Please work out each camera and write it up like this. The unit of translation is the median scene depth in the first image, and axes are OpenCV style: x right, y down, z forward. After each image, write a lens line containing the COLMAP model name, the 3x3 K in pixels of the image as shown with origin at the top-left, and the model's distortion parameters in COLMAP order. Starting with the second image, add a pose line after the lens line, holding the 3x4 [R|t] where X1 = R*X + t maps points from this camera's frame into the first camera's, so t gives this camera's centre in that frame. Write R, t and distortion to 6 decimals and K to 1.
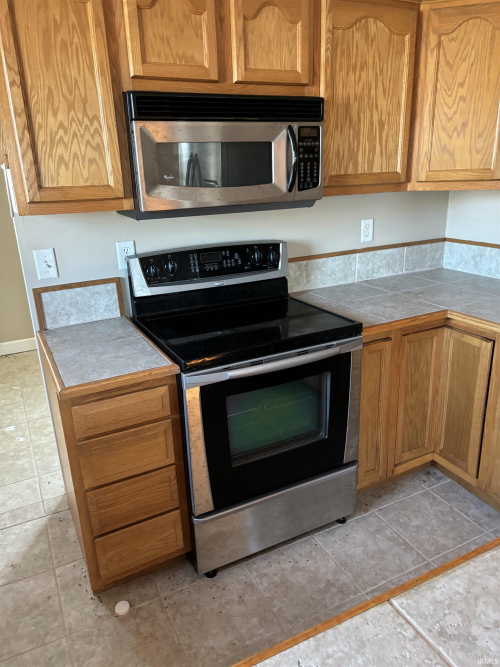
lens RADIAL K [[512.3, 0, 250.0], [0, 512.3, 339.2], [0, 0, 1]] dist [0.029541, -0.034388]
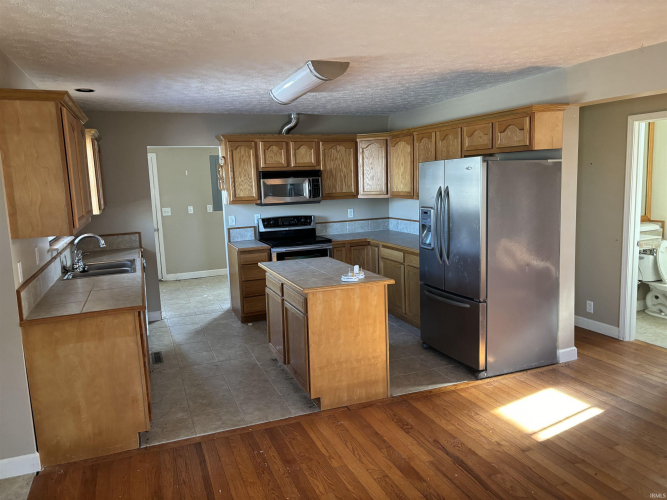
lens RADIAL K [[512.3, 0, 334.7], [0, 512.3, 248.6], [0, 0, 1]] dist [0.029541, -0.034388]
pose [[0.995501, 0.009181, -0.094304, 0.514450], [-0.026628, 0.982290, -0.185463, 0.578565], [0.090931, 0.187140, 0.978116, -1.945133]]
